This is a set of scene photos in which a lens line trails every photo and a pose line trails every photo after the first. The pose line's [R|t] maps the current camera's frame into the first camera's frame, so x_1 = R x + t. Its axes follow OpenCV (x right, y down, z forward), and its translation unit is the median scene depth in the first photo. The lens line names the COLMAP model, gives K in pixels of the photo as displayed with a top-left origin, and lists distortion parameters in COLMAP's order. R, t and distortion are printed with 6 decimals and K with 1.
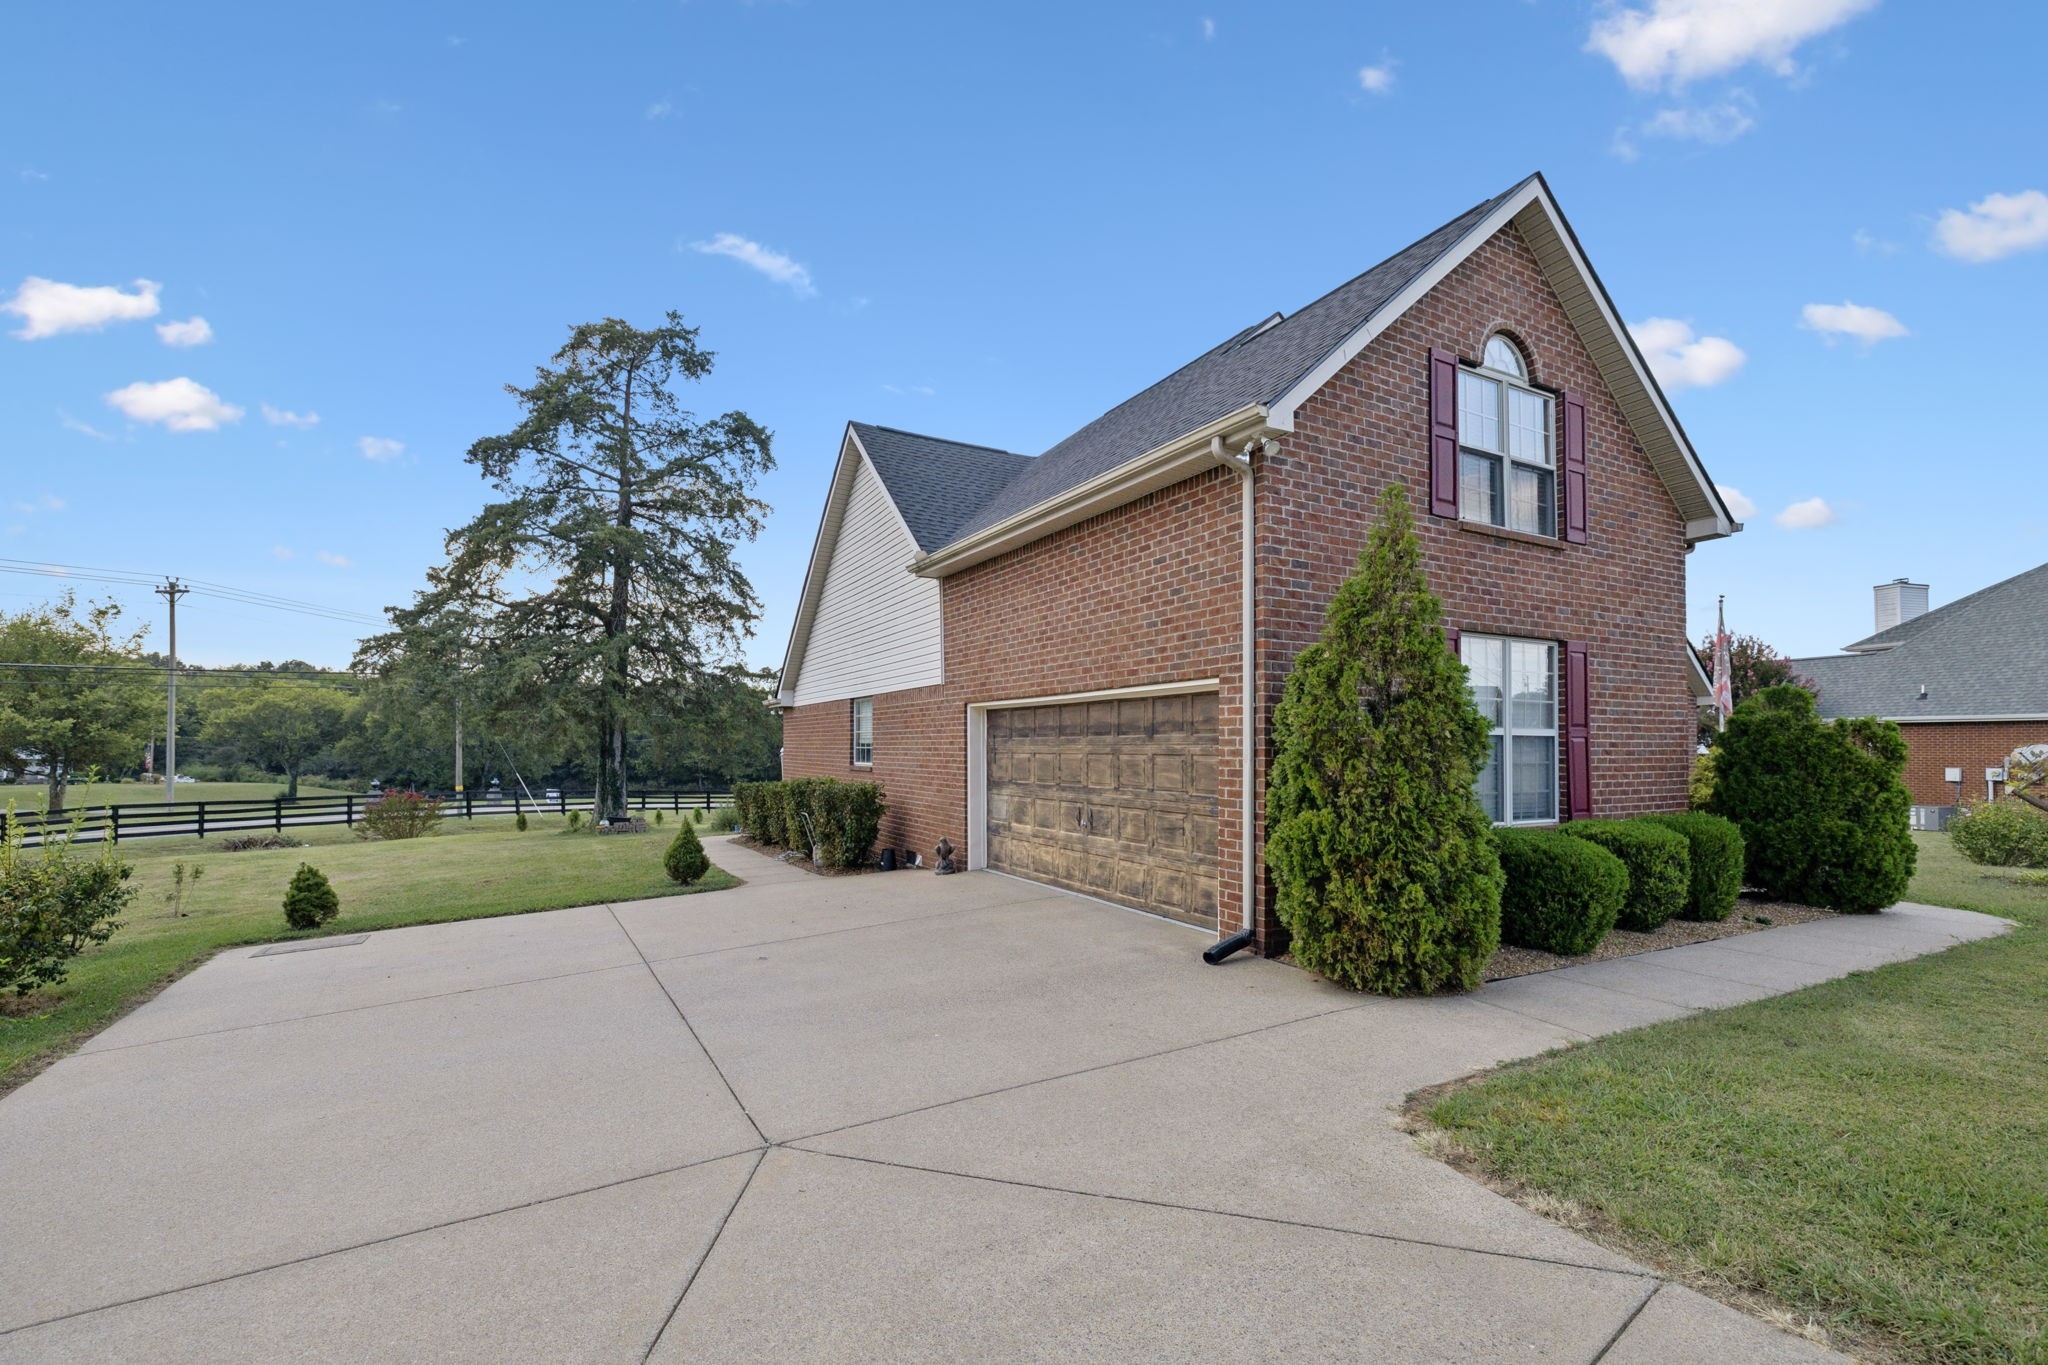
lens RADIAL K [[886.8, 0, 1028.5], [0, 886.8, 737.0], [0, 0, 1]] dist [0.002446, -0.000241]
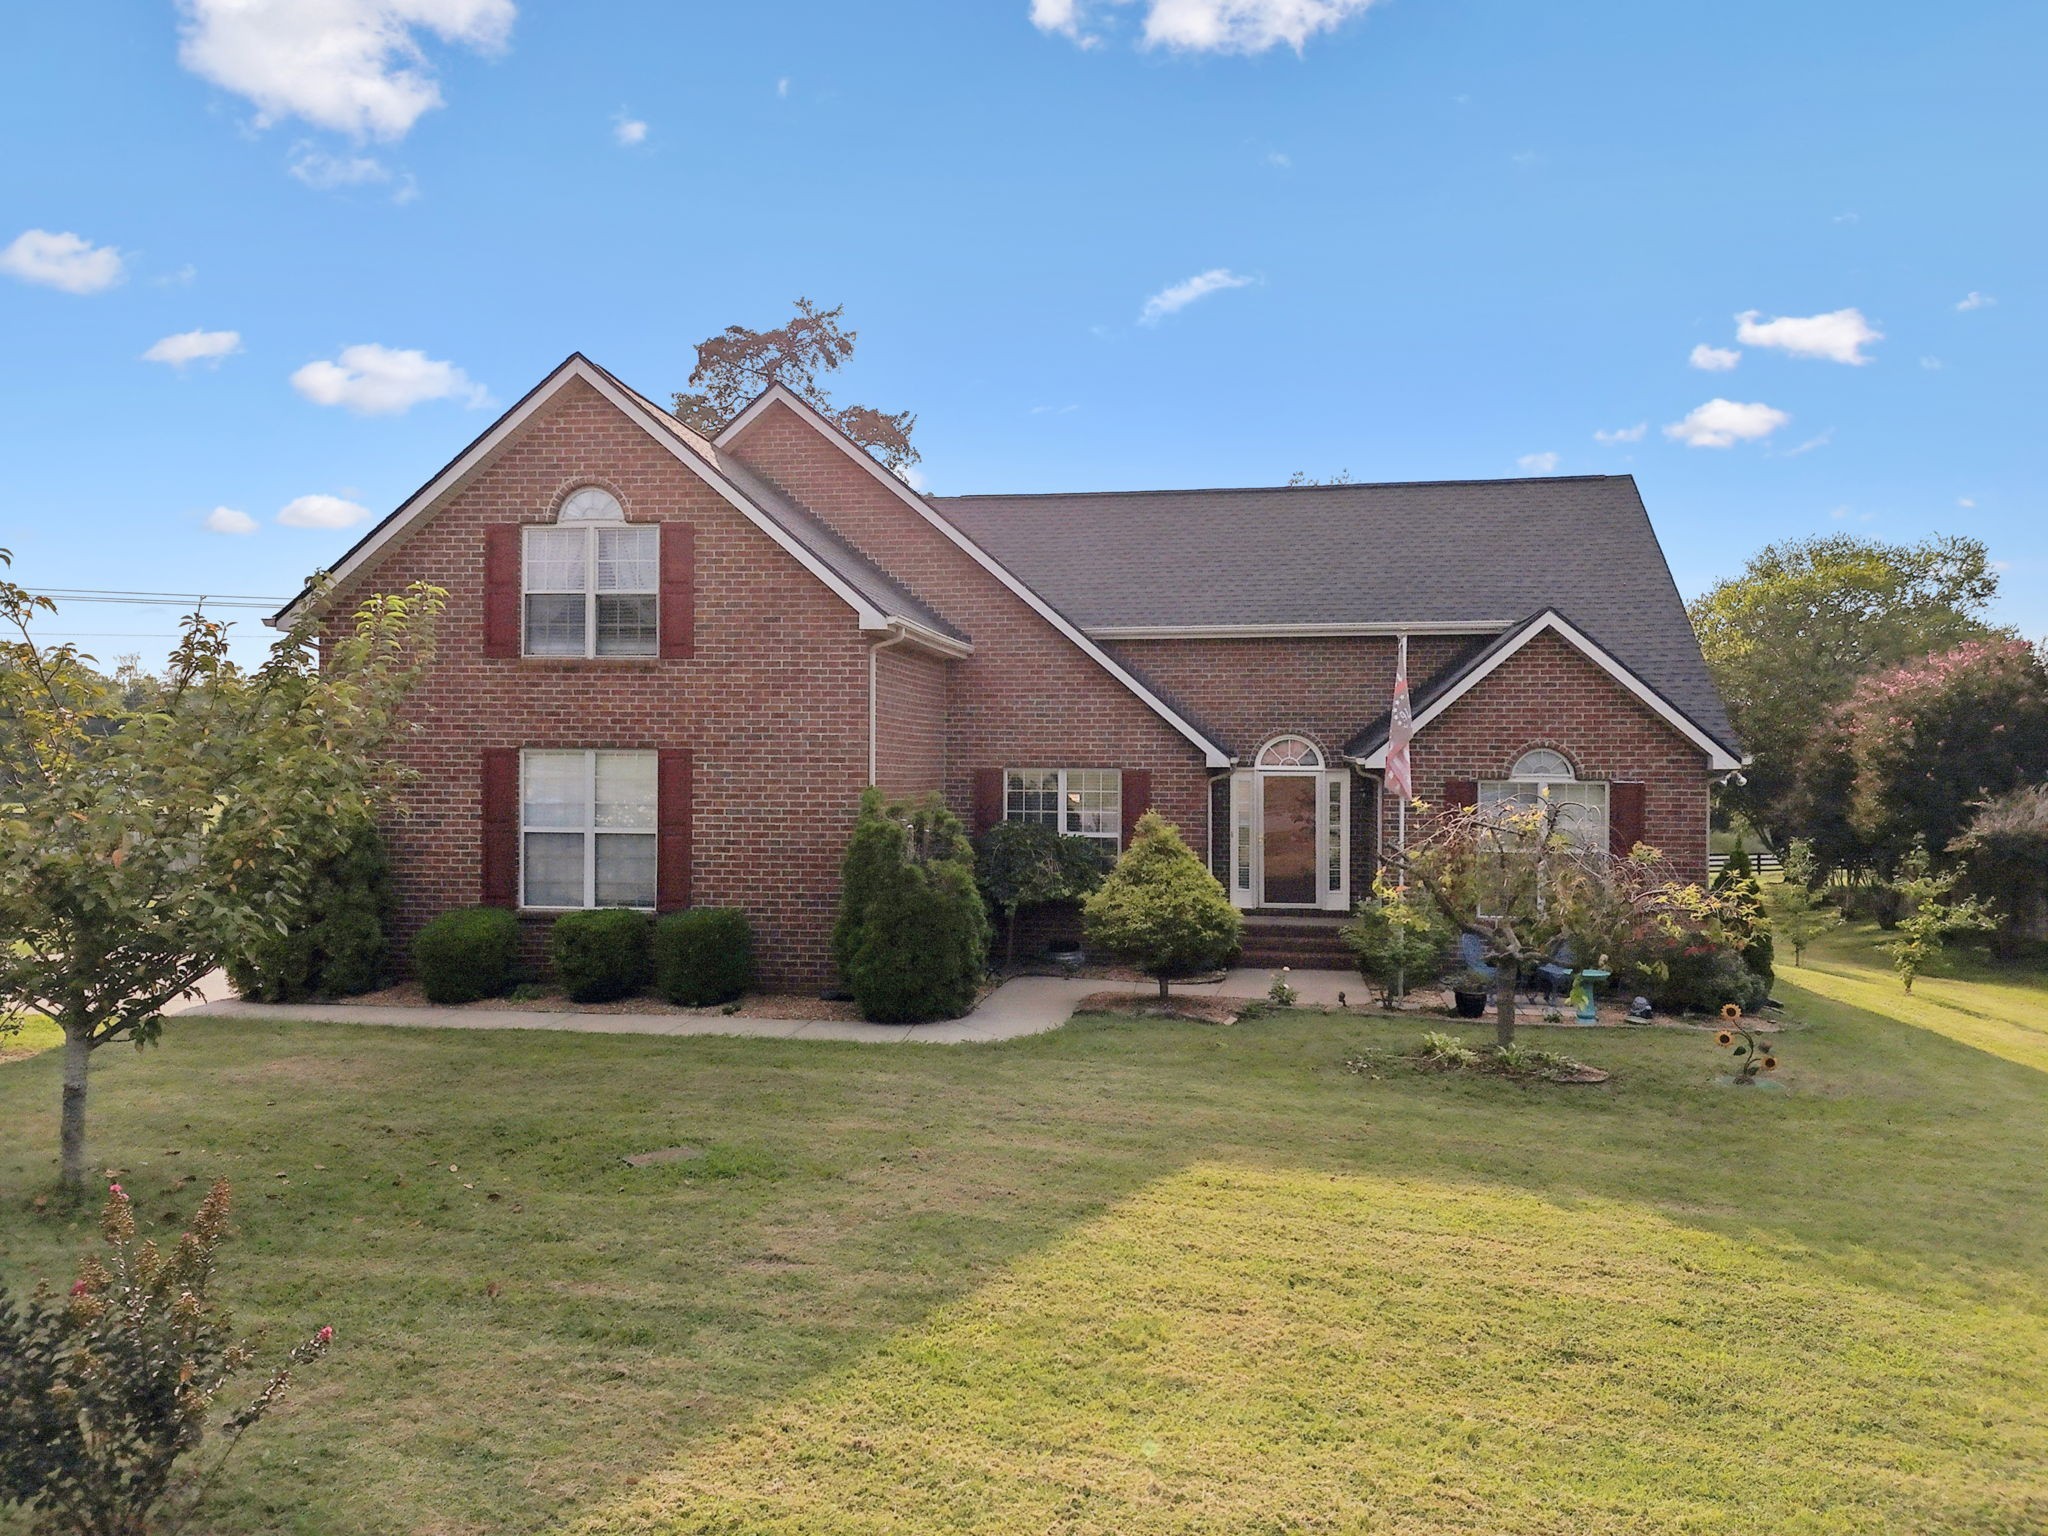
lens RADIAL K [[1547.6, 0, 1024.0], [0, 1547.6, 768.0], [0, 0, 1]] dist [0.035233, -0.001727]
pose [[0.791393, 0.006909, -0.611269, 0.683459], [0.000099, 0.999935, 0.011431, -0.033947], [0.611308, -0.009107, 0.791340, -0.077652]]
